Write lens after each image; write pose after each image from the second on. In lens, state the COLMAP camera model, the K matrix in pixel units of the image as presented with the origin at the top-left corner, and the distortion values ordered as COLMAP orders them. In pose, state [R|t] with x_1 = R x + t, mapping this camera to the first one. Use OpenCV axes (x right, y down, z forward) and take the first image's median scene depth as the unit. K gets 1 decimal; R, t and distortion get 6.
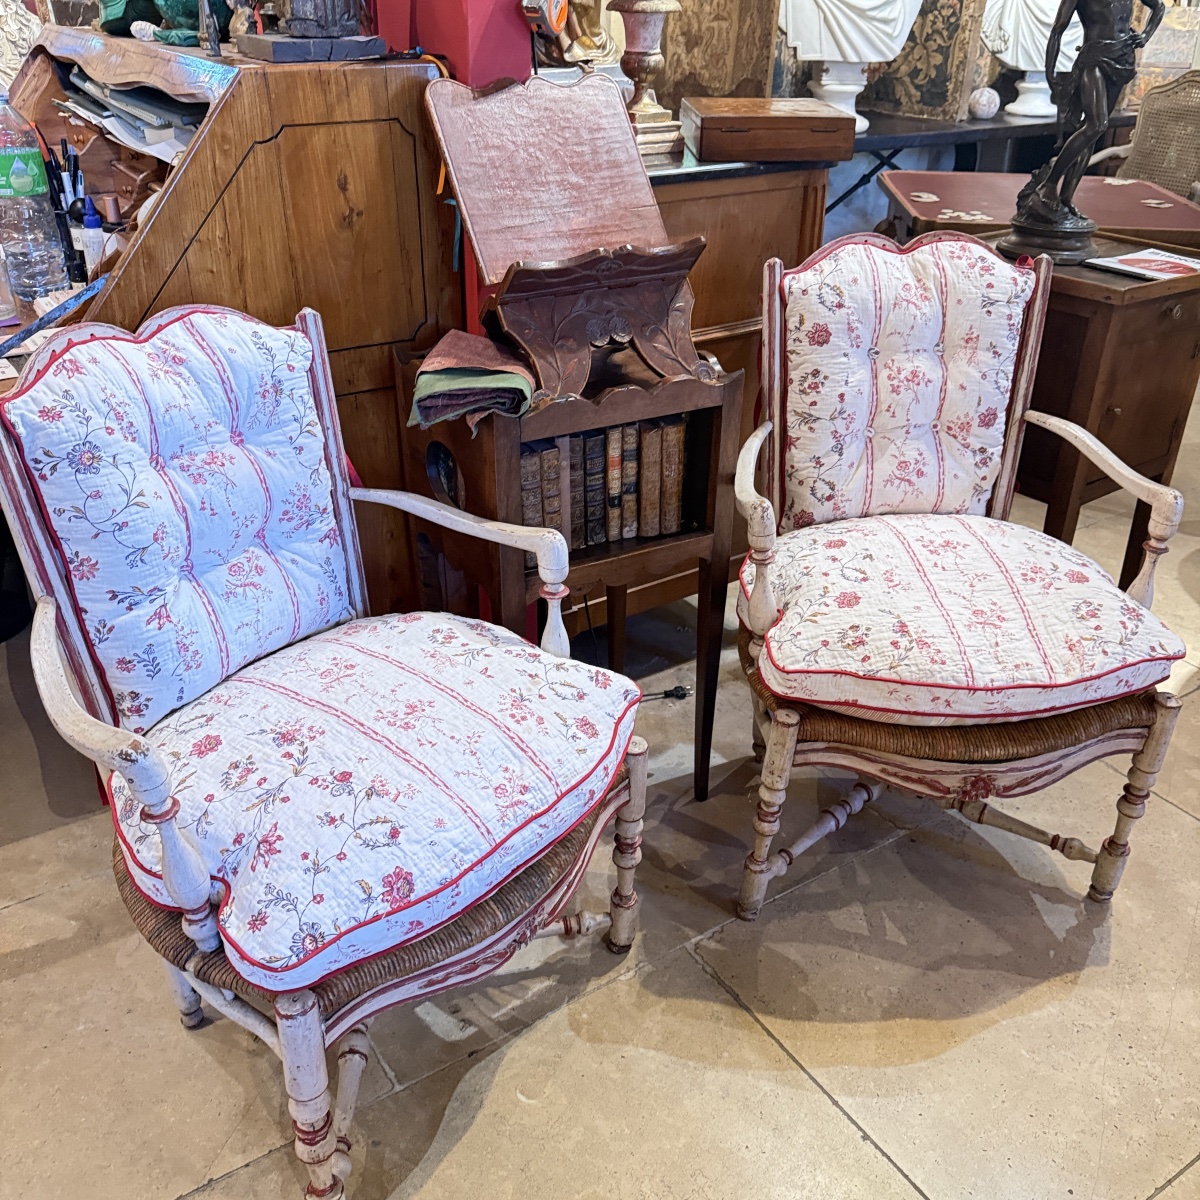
lens RADIAL K [[1128.3, 0, 600.0], [0, 1128.3, 600.0], [0, 0, 1]] dist [0.201021, -0.474865]
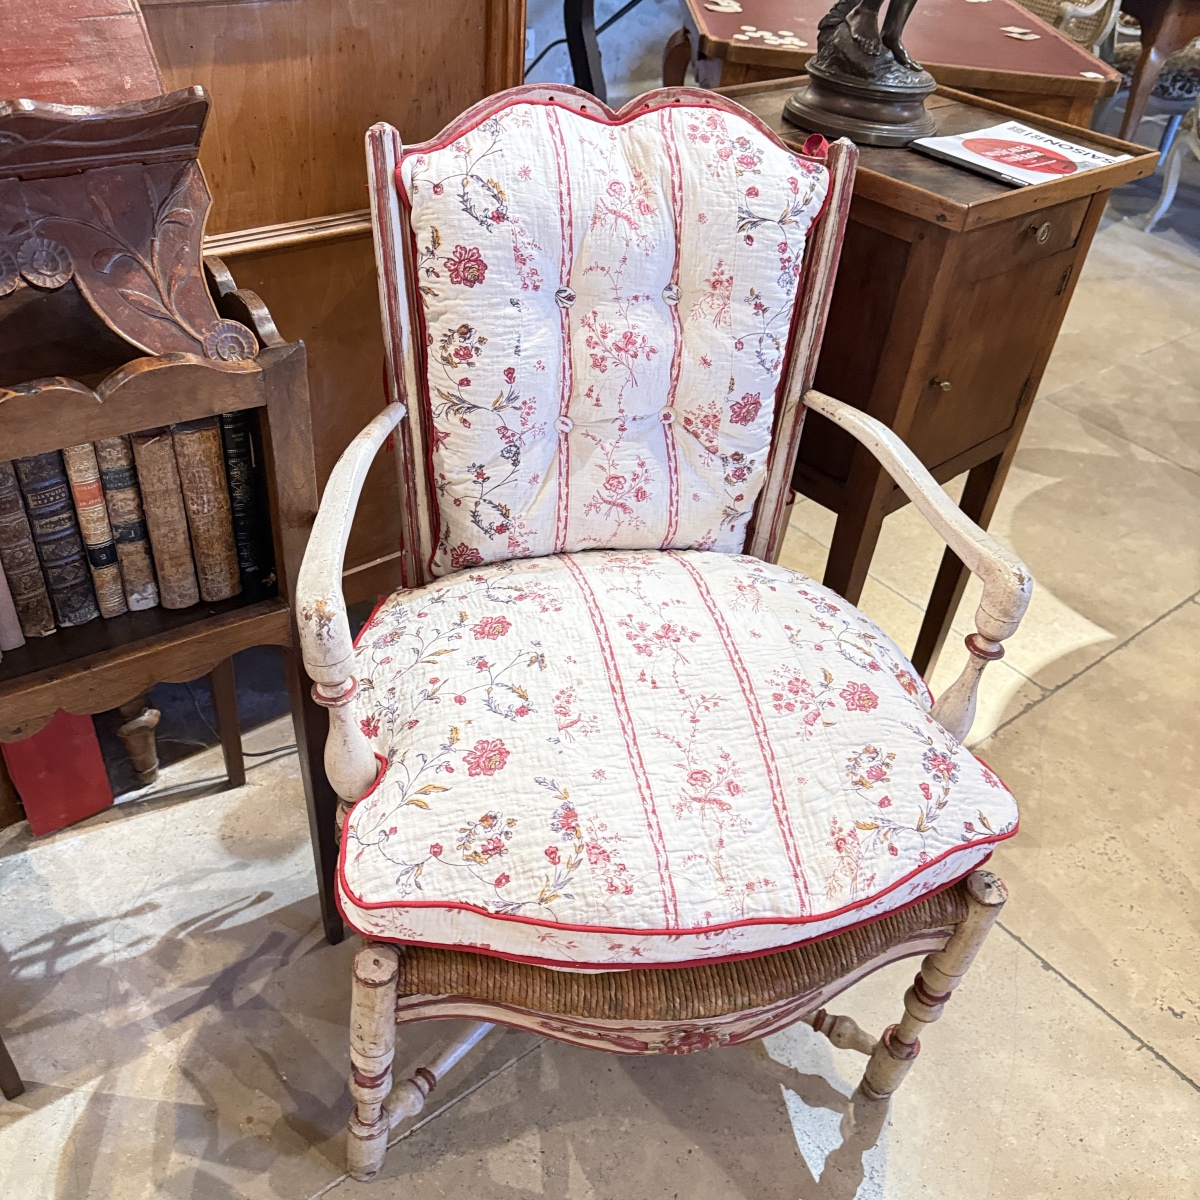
lens RADIAL K [[1128.3, 0, 600.0], [0, 1128.3, 600.0], [0, 0, 1]] dist [0.201021, -0.474865]
pose [[0.991264, -0.005619, 0.131771, 0.183712], [-0.016154, 0.986397, 0.163587, -0.163295], [-0.130898, -0.164287, 0.977689, 0.400663]]
